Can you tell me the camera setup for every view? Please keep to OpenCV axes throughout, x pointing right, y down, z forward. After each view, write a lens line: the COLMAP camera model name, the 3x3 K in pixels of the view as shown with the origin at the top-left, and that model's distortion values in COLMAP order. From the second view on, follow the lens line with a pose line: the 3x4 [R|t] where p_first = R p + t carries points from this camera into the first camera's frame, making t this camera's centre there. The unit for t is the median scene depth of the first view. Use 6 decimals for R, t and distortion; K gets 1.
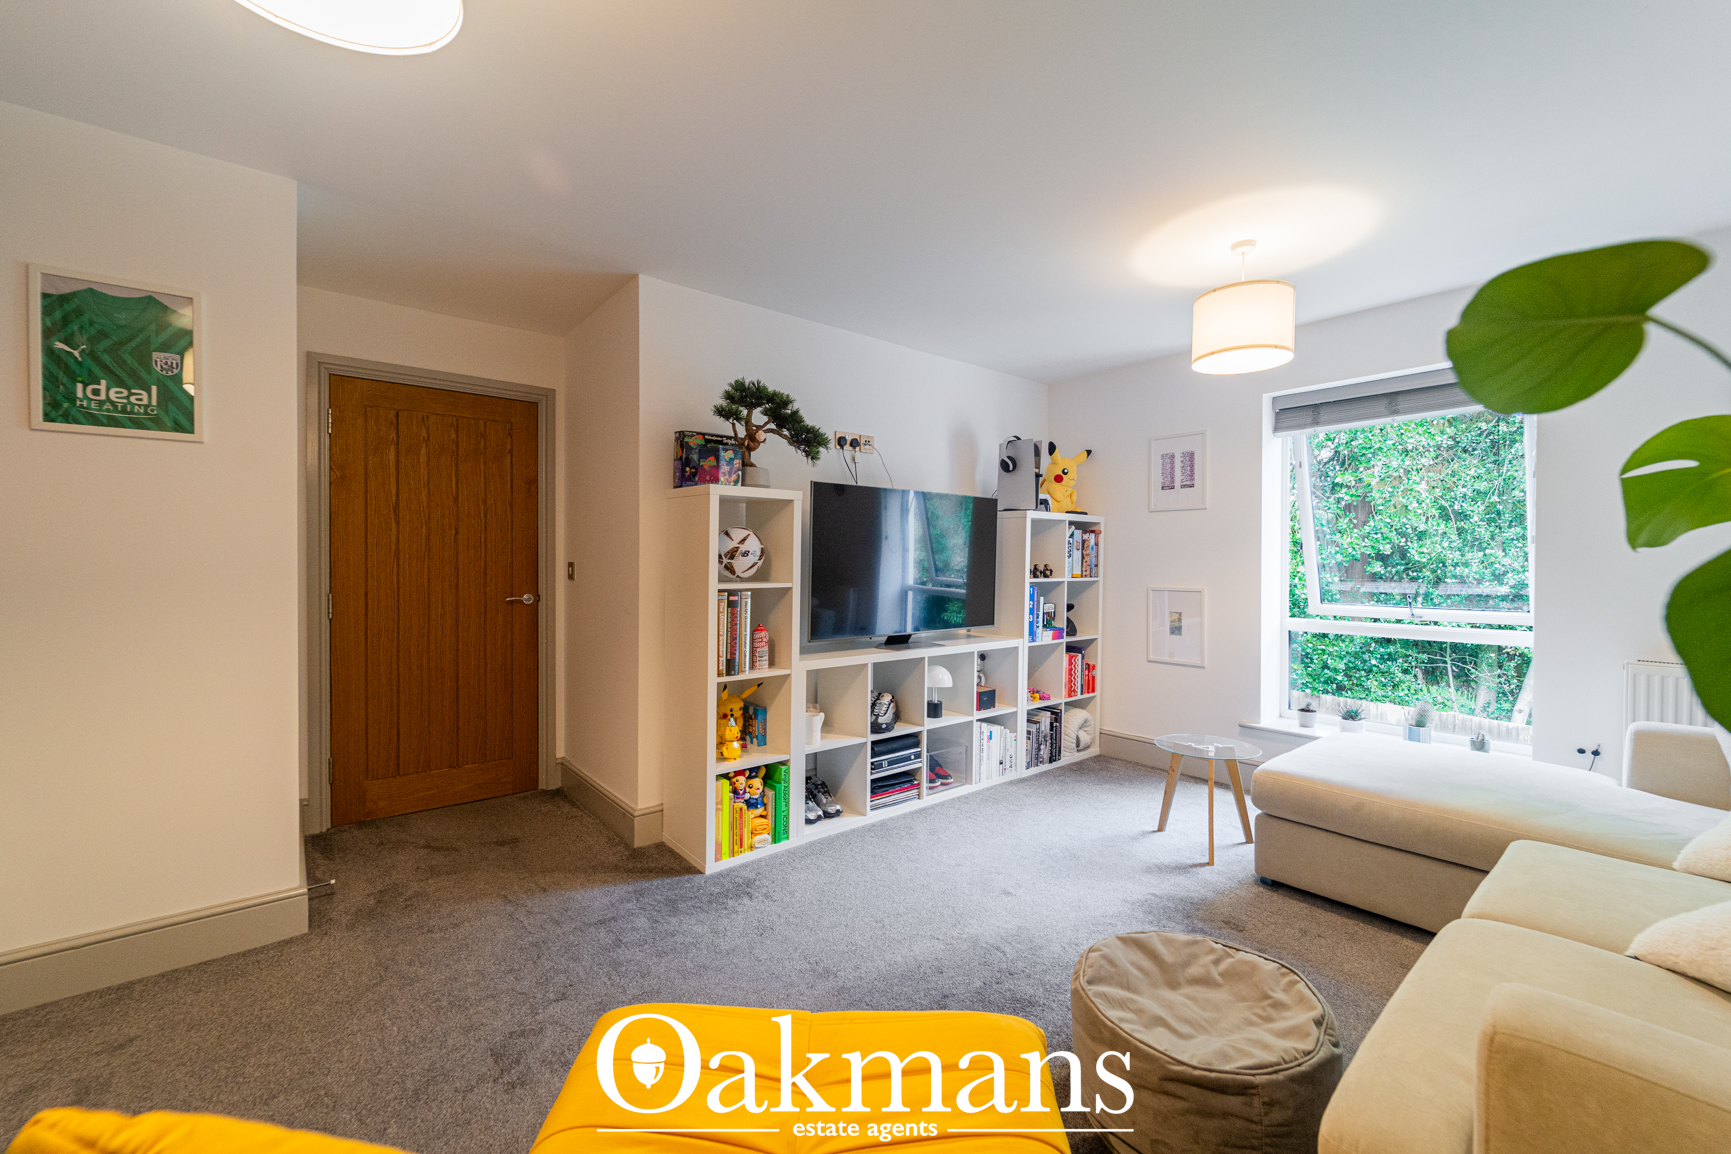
lens RADIAL K [[679.9, 0, 850.6], [0, 679.9, 564.8], [0, 0, 1]] dist [-0.001314, -0.000131]
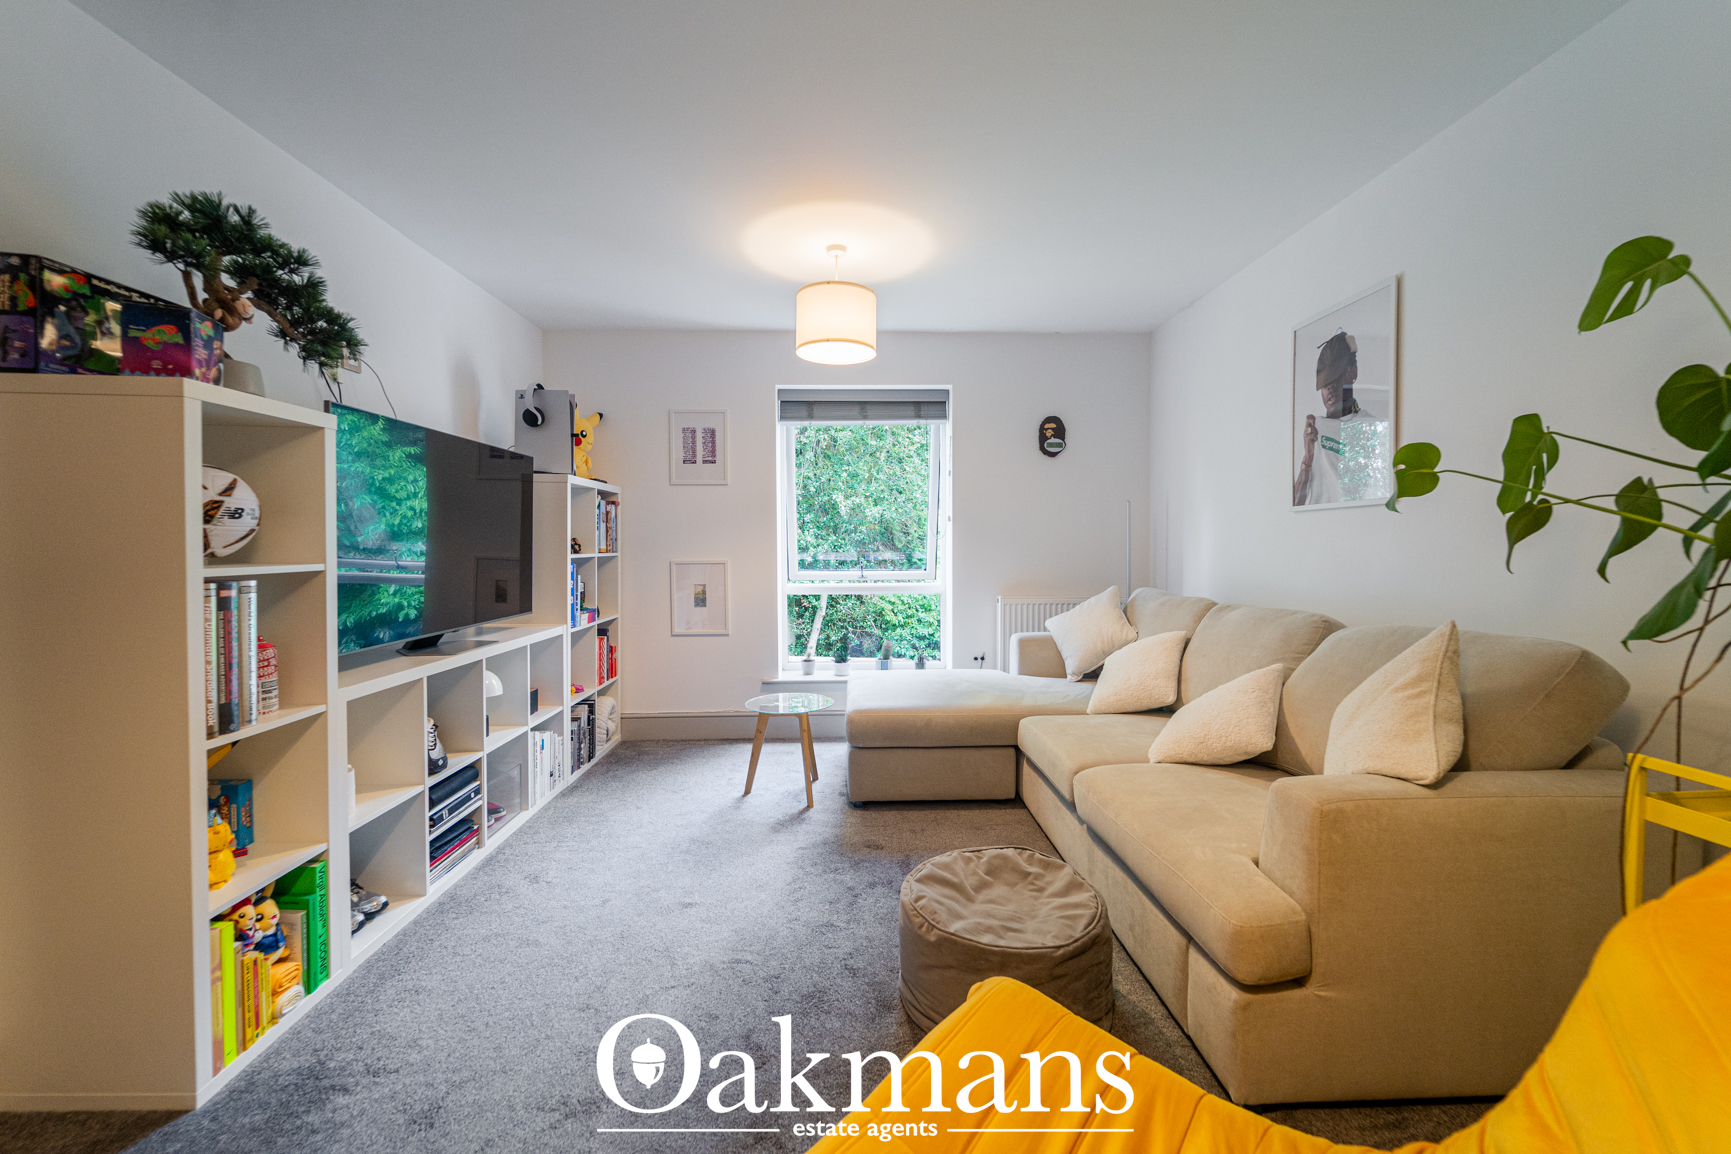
lens RADIAL K [[696.6, 0, 864.3], [0, 696.6, 566.1], [0, 0, 1]] dist [-0.002357, -0.001349]
pose [[0.610122, -0.031591, 0.791677, -0.250599], [0.007435, 0.999389, 0.034149, 0.009771], [-0.792272, -0.014949, 0.609984, 0.205112]]
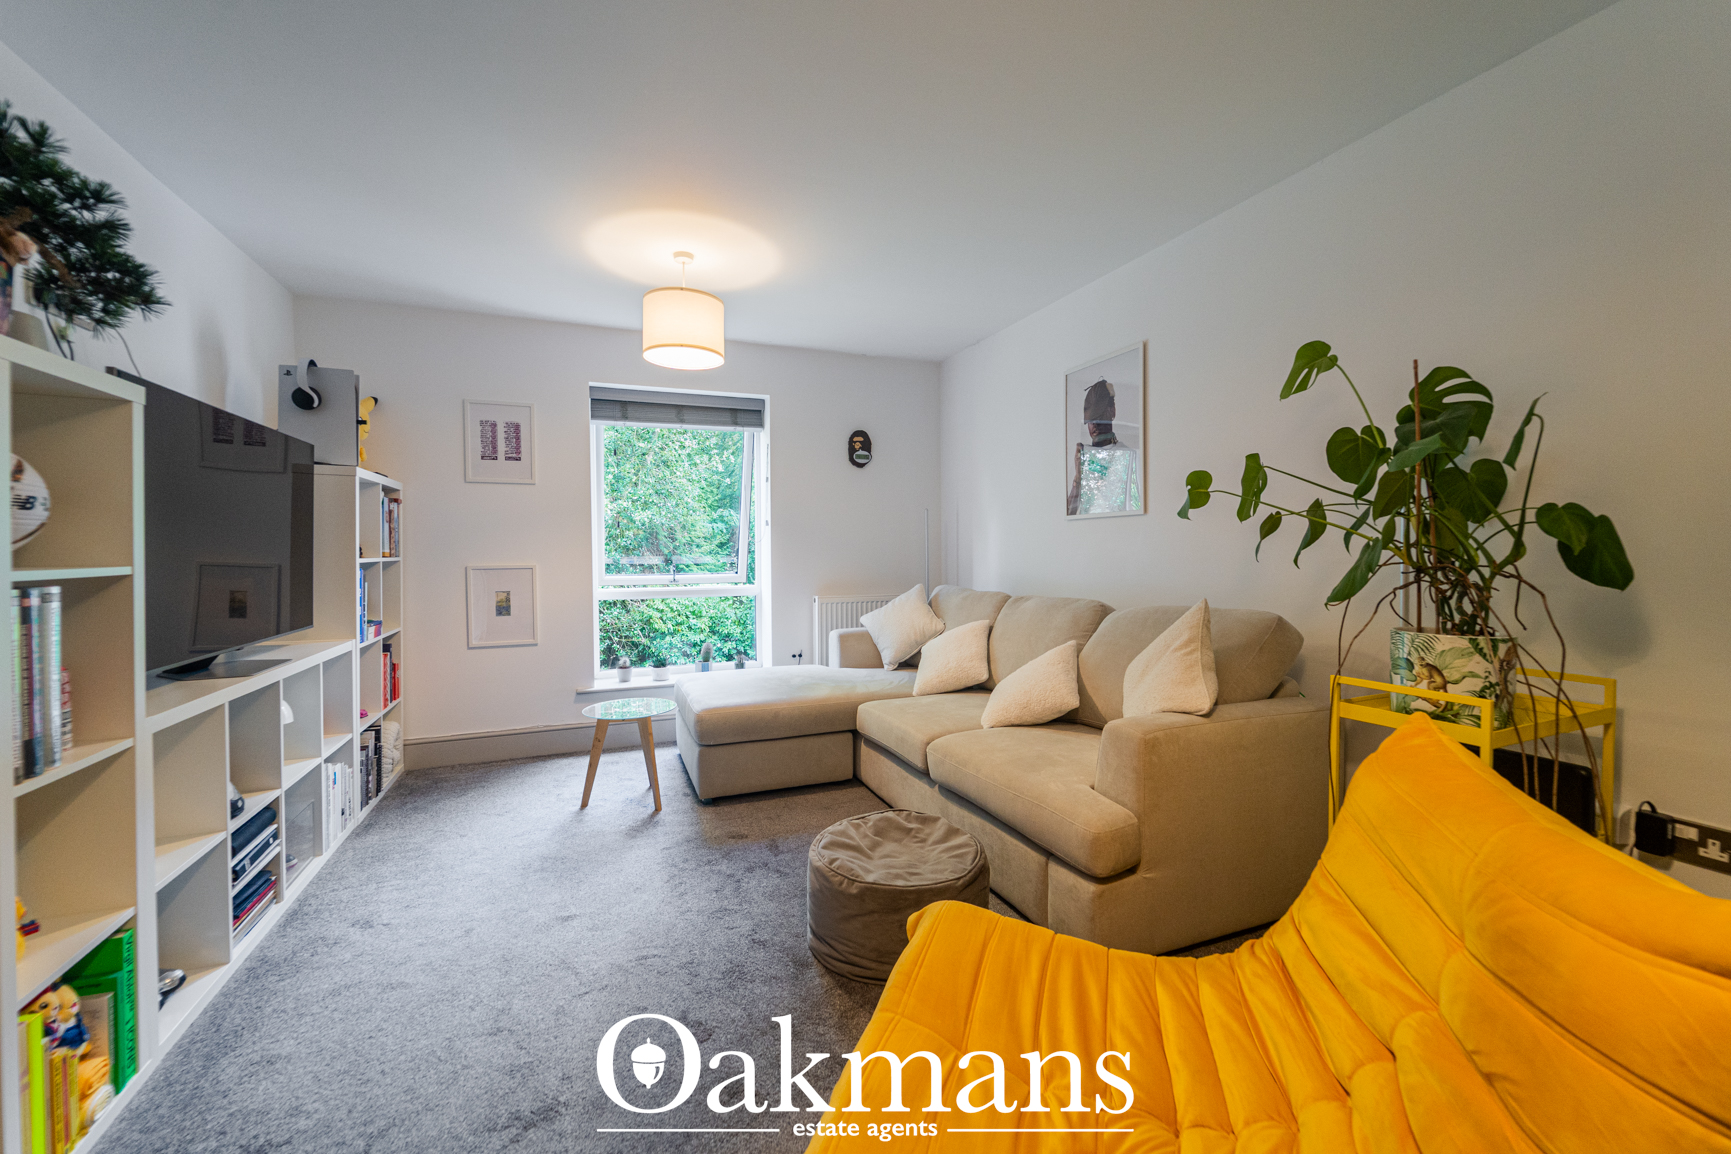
lens RADIAL K [[696.6, 0, 864.3], [0, 696.6, 566.1], [0, 0, 1]] dist [-0.002357, -0.001349]
pose [[0.301792, -0.028943, 0.952934, -0.362011], [0.007905, 0.999581, 0.027856, 0.014630], [-0.953341, -0.000874, 0.301895, 0.288217]]
